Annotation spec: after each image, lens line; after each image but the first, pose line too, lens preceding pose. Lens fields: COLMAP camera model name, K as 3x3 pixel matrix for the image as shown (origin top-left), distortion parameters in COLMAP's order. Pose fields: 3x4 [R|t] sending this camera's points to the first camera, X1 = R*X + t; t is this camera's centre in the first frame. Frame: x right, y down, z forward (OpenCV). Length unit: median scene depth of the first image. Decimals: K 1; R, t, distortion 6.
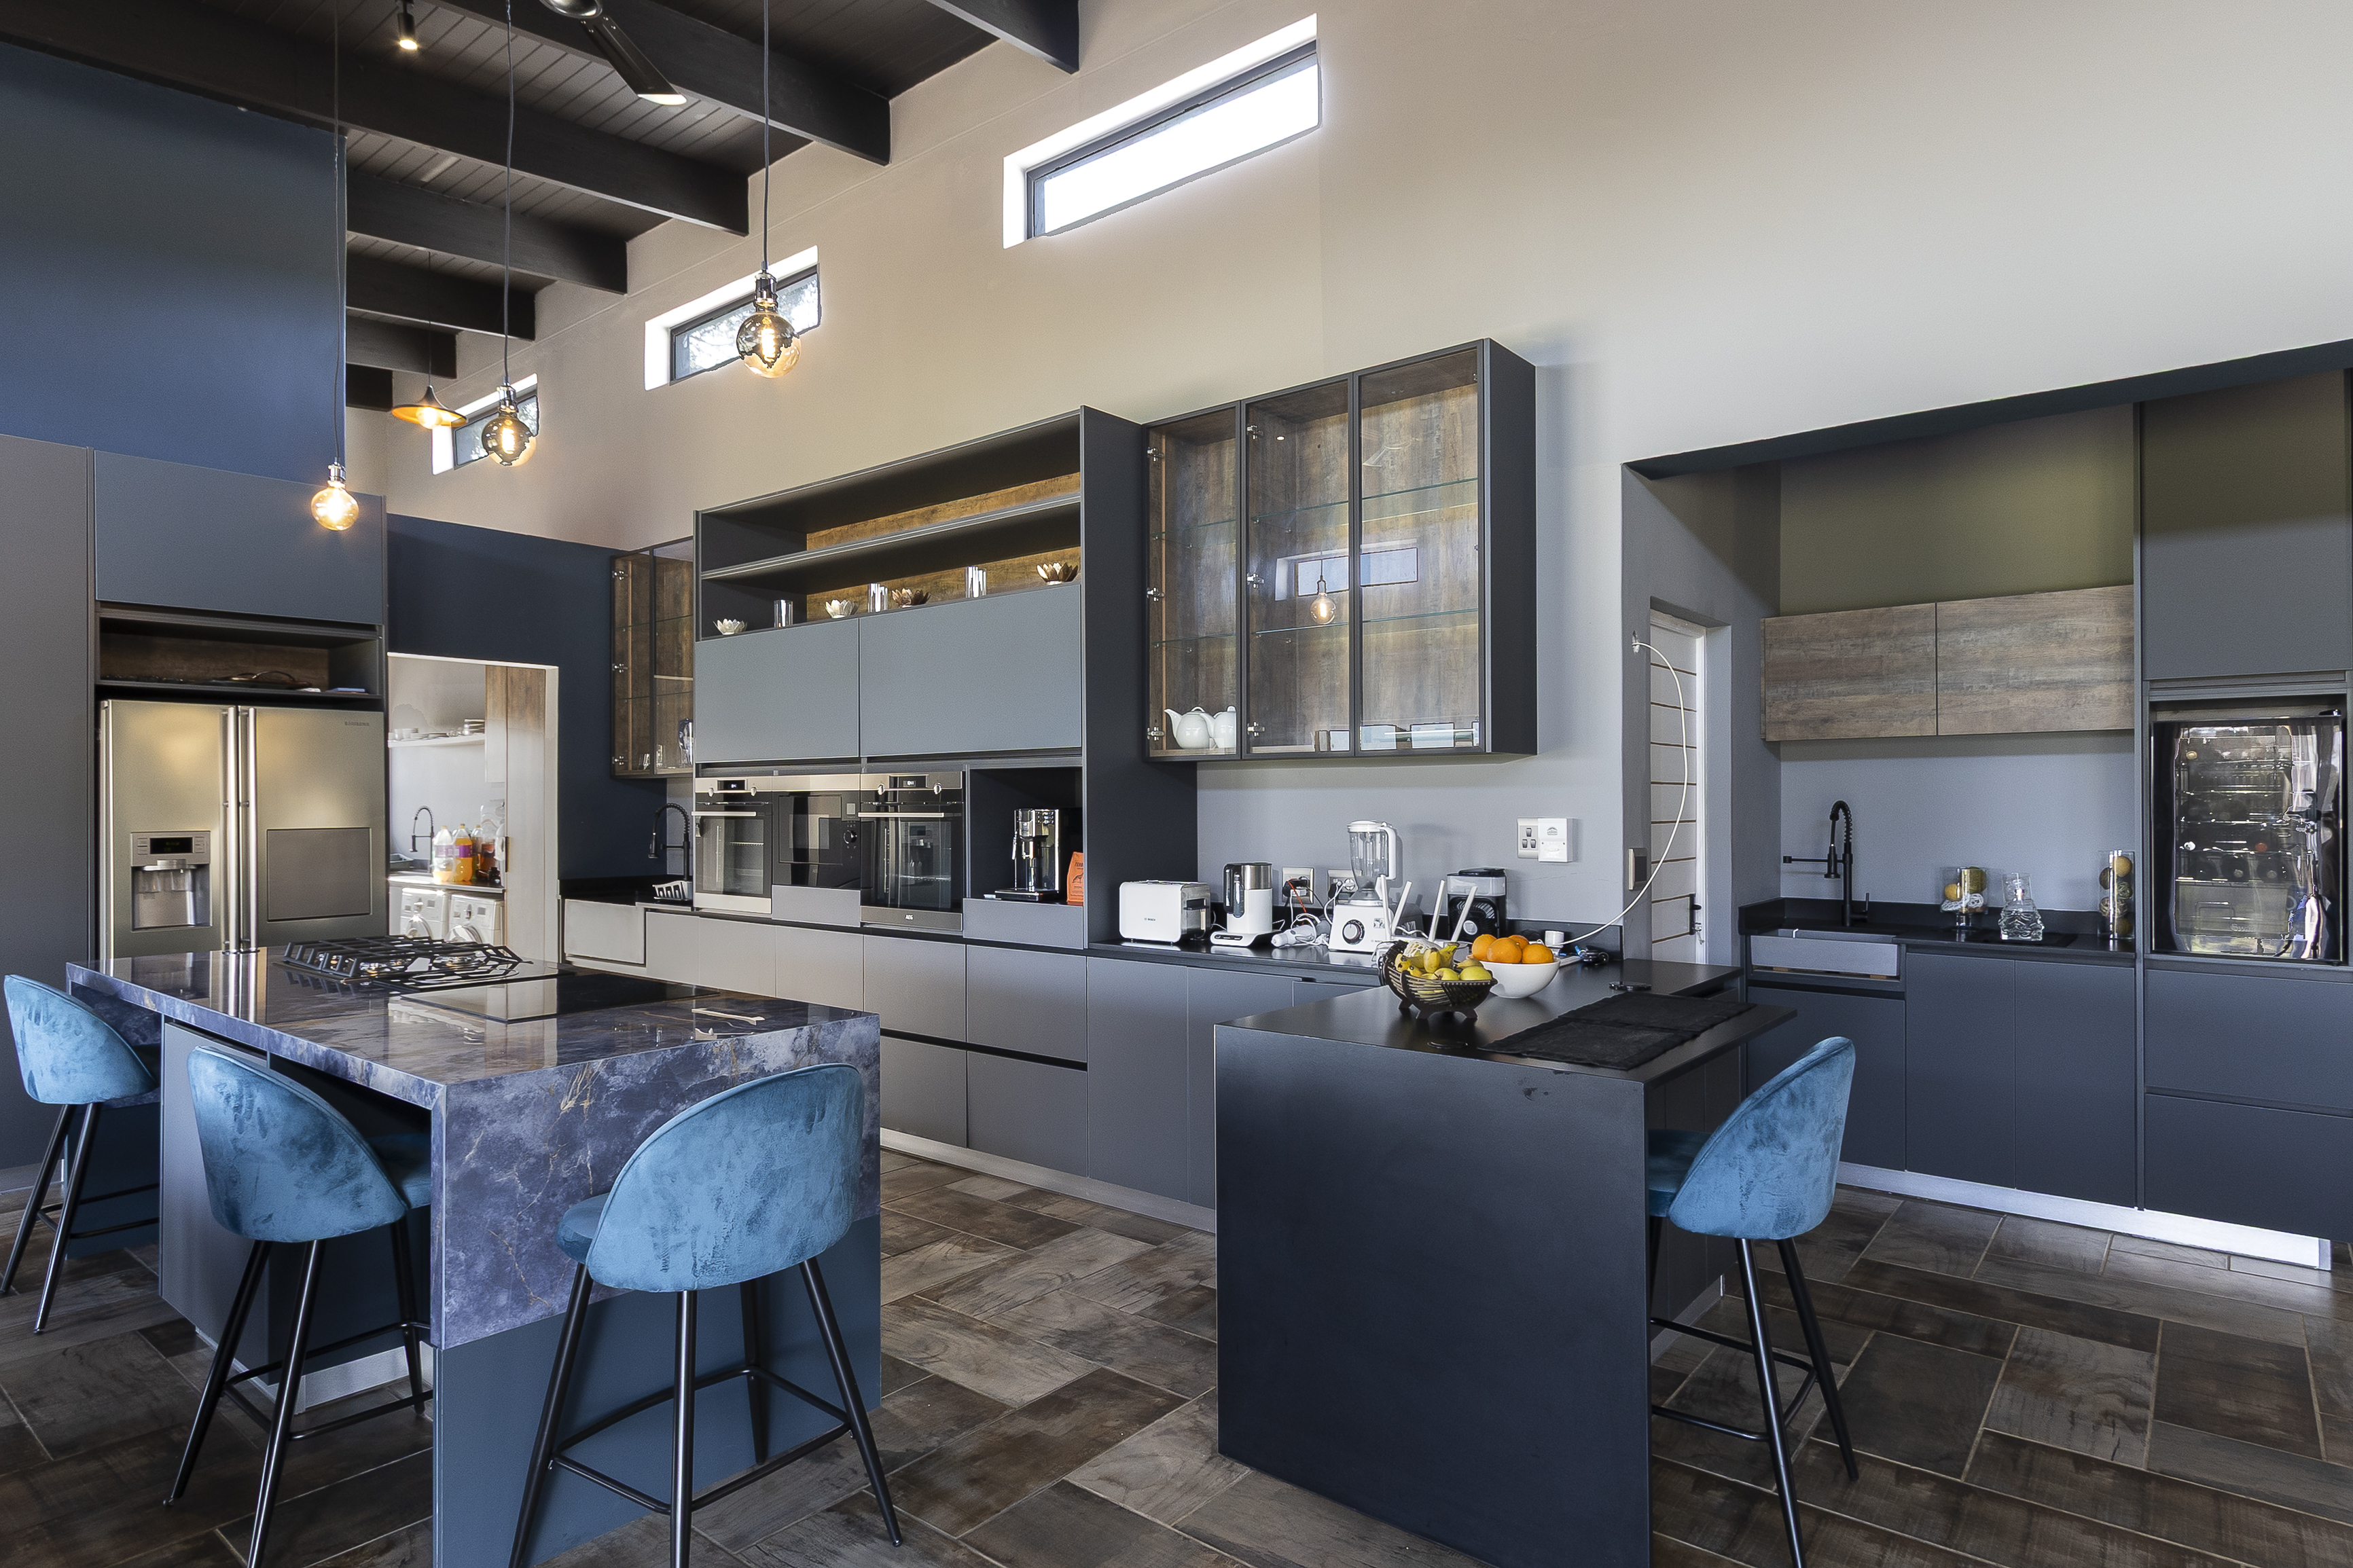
lens RADIAL K [[1269.2, 0, 1197.7], [0, 1269.2, 798.3], [0, 0, 1]] dist [0.006435, 0.001108]
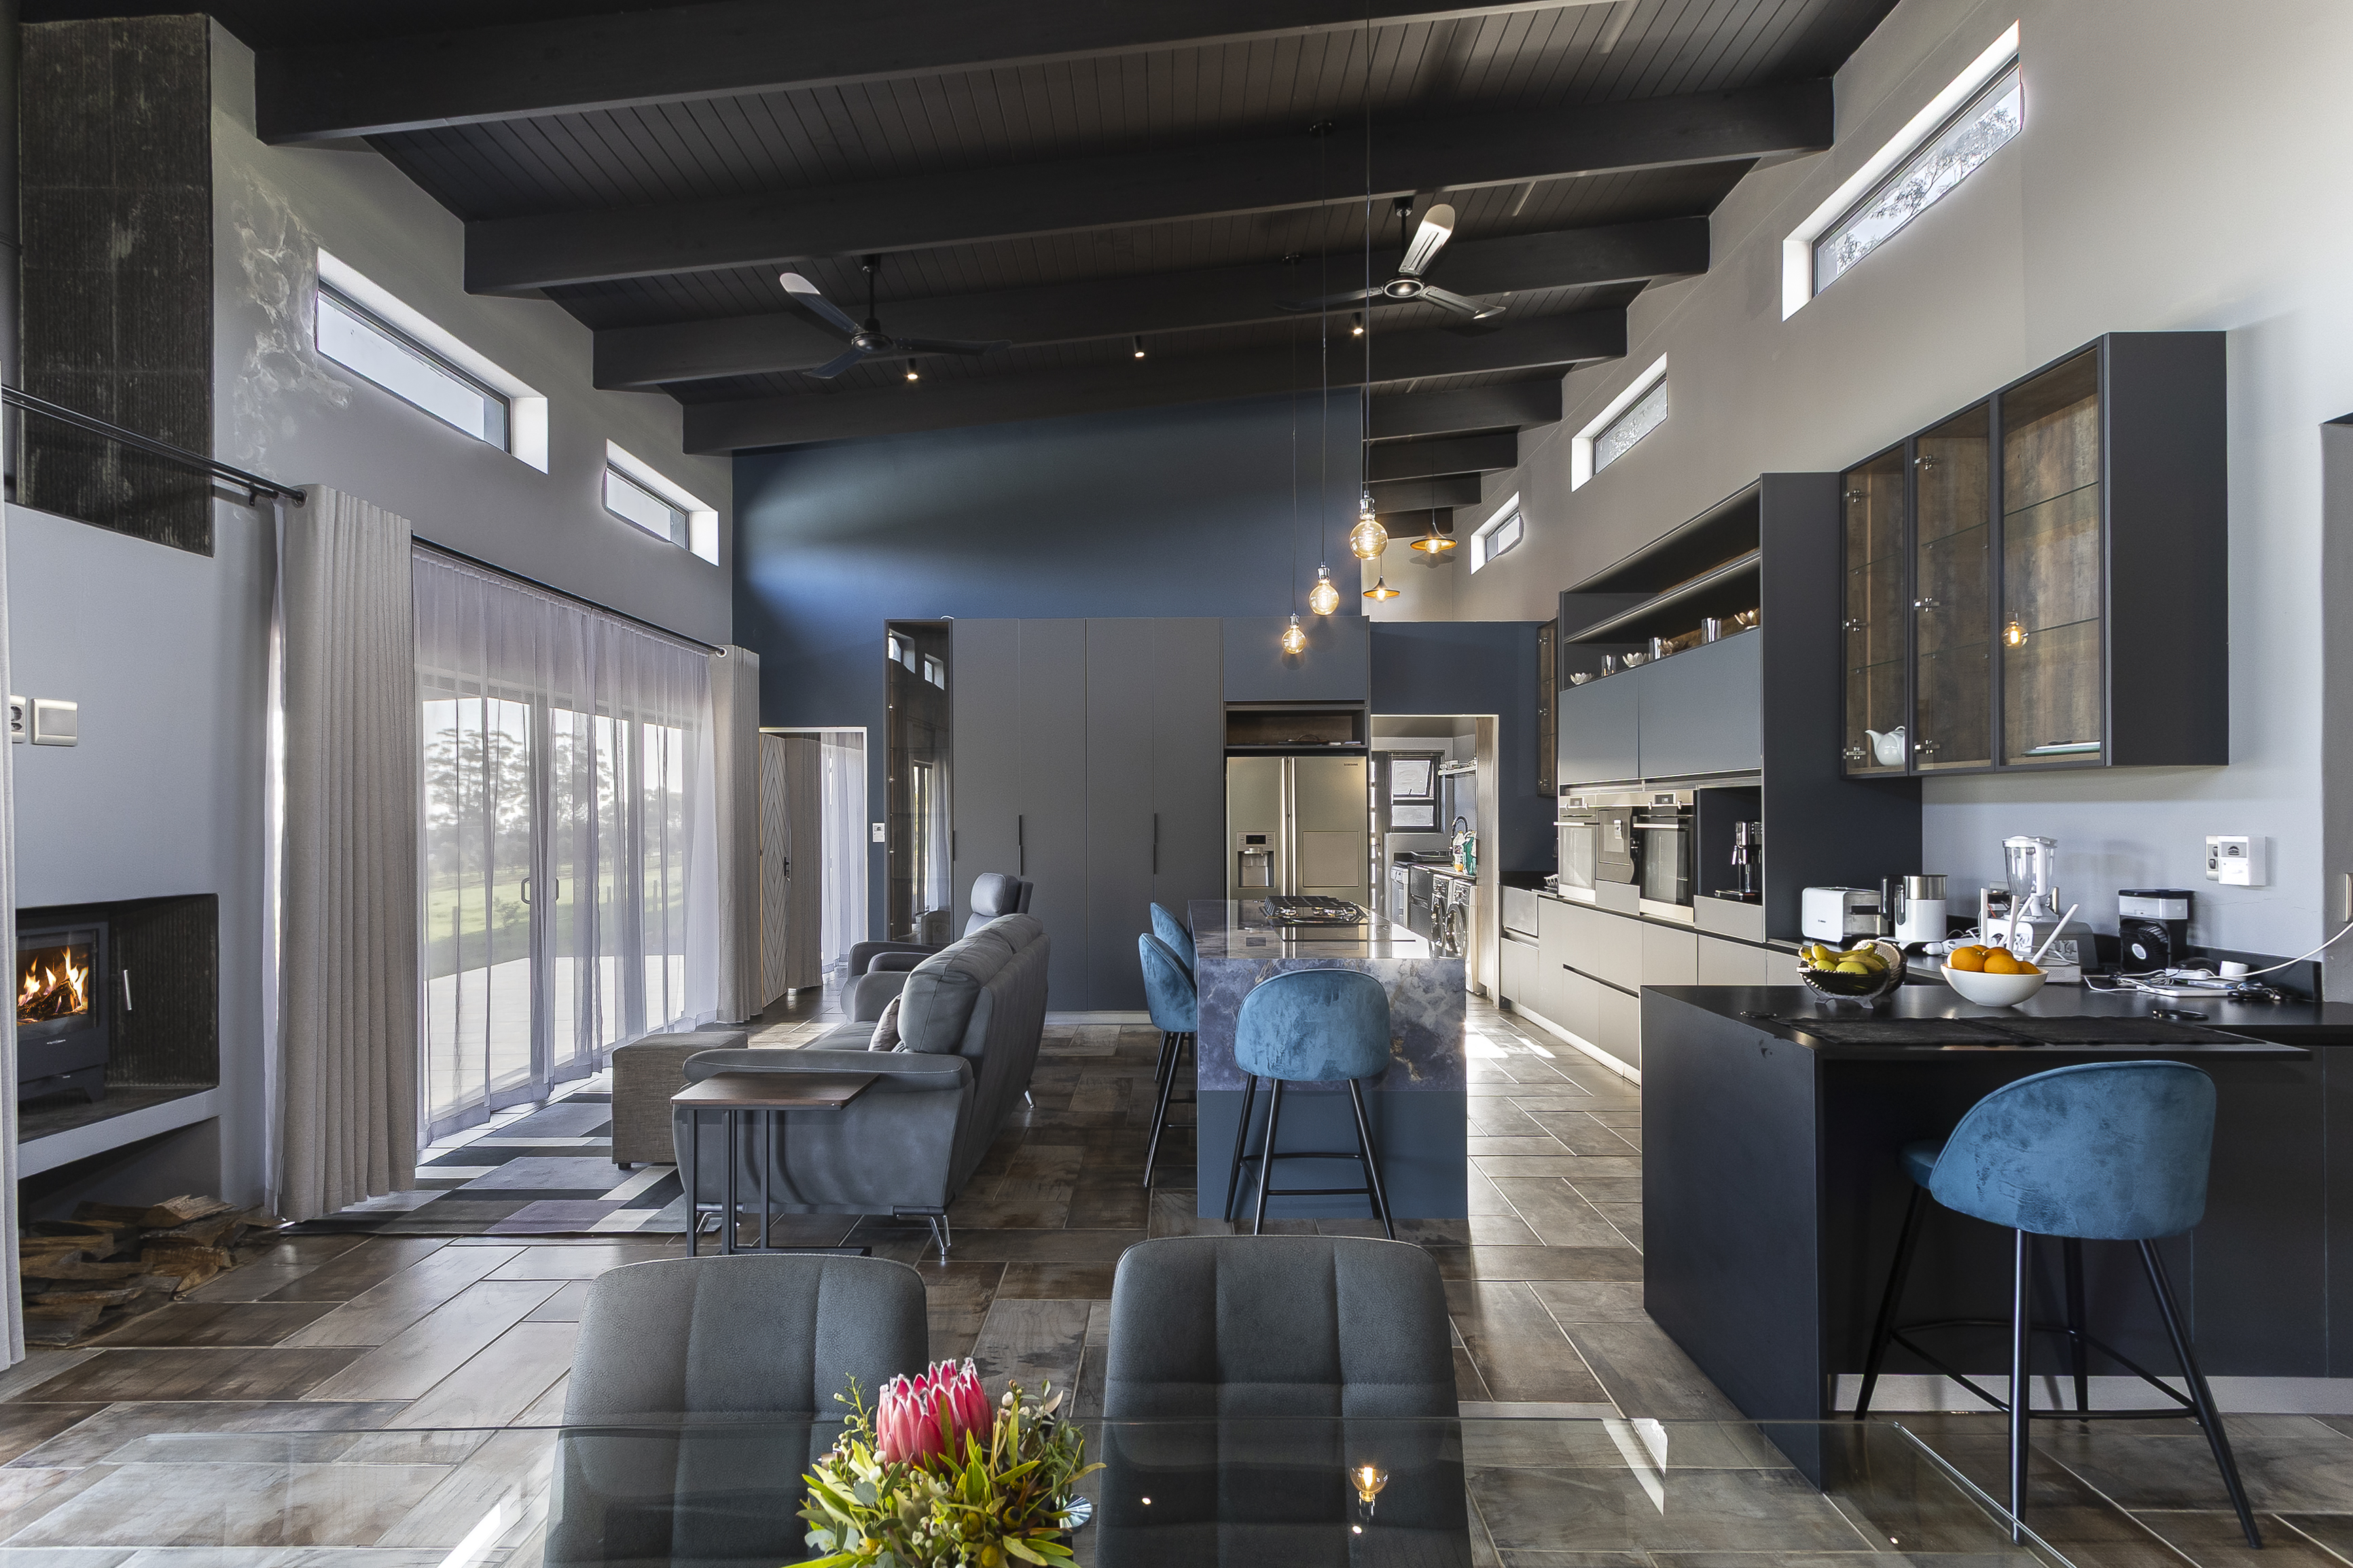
lens RADIAL K [[1177.6, 0, 1173.1], [0, 1177.6, 805.6], [0, 0, 1]] dist [-0.000001, 0.000334]
pose [[0.620753, -0.004764, -0.783992, 0.396594], [0.003284, 0.999989, -0.003475, -0.004342], [0.783999, -0.000418, 0.620762, -0.085601]]
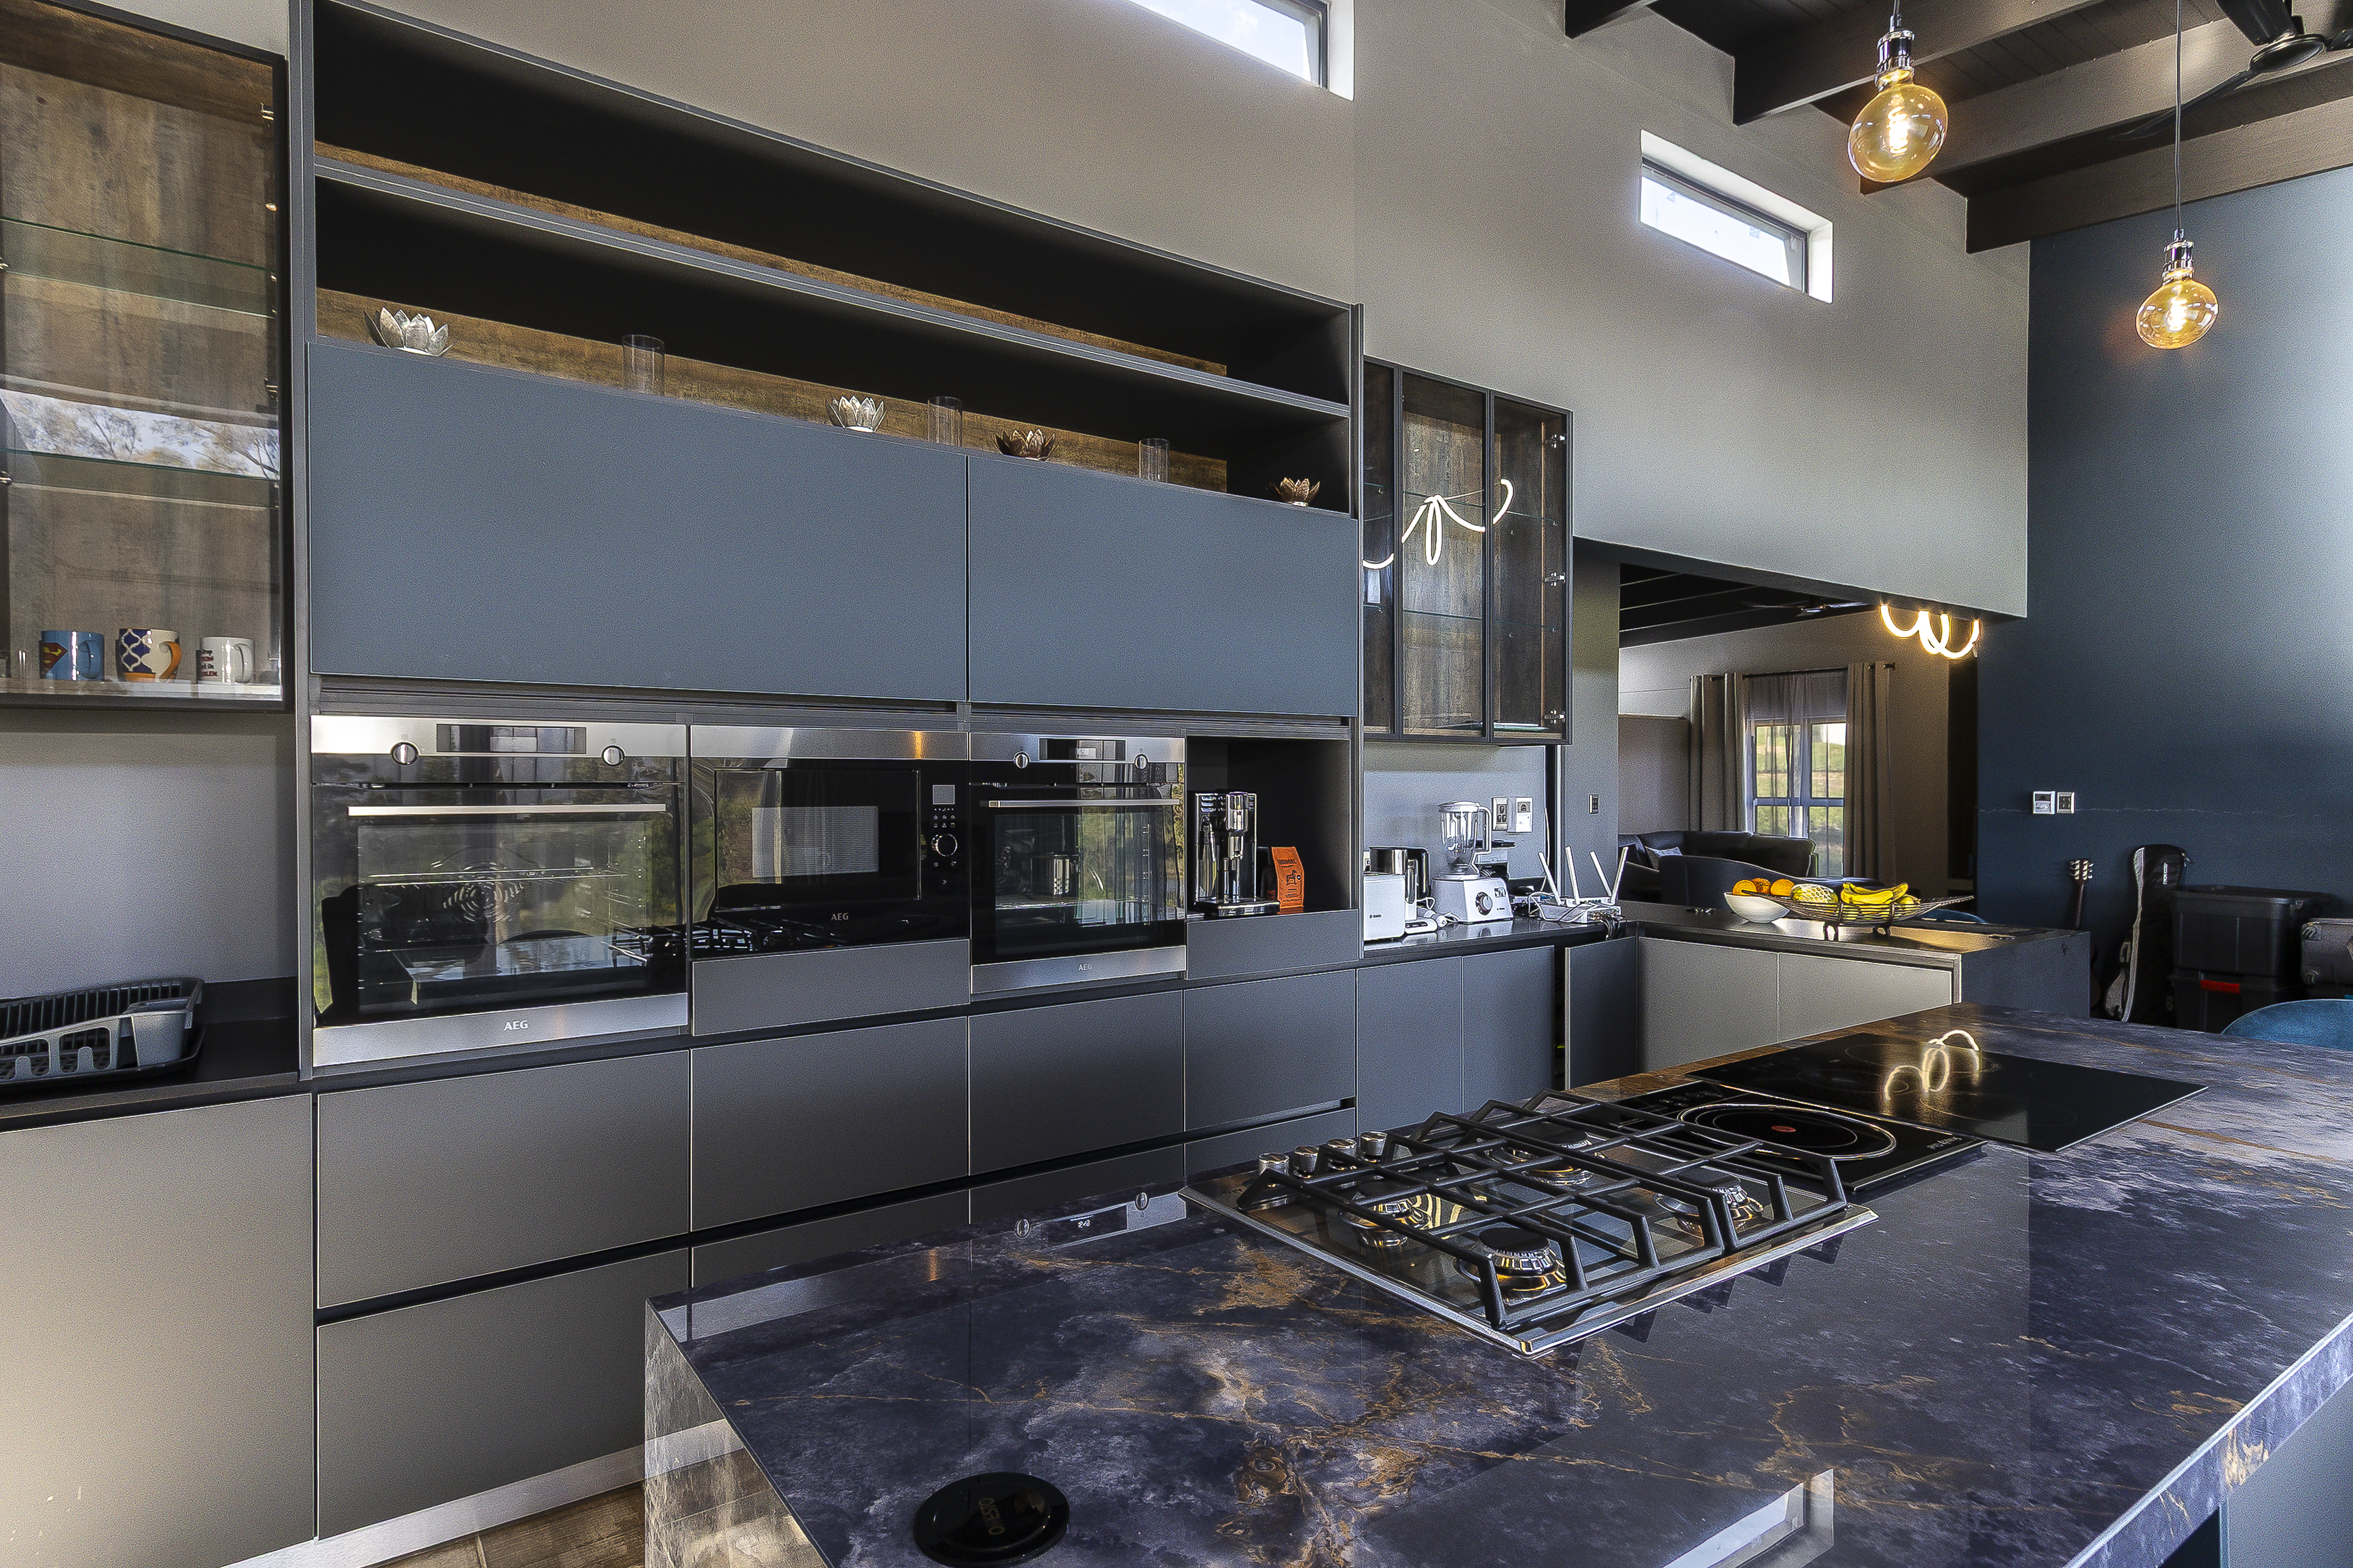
lens RADIAL K [[1231.7, 0, 1176.5], [0, 1231.7, 784.0], [0, 0, 1]] dist [0.004027, 0.000974]
pose [[0.282529, 0.003695, 0.959252, -0.851860], [-0.004085, 0.999988, -0.002649, 0.005920], [-0.959250, -0.003170, 0.282541, 0.843184]]
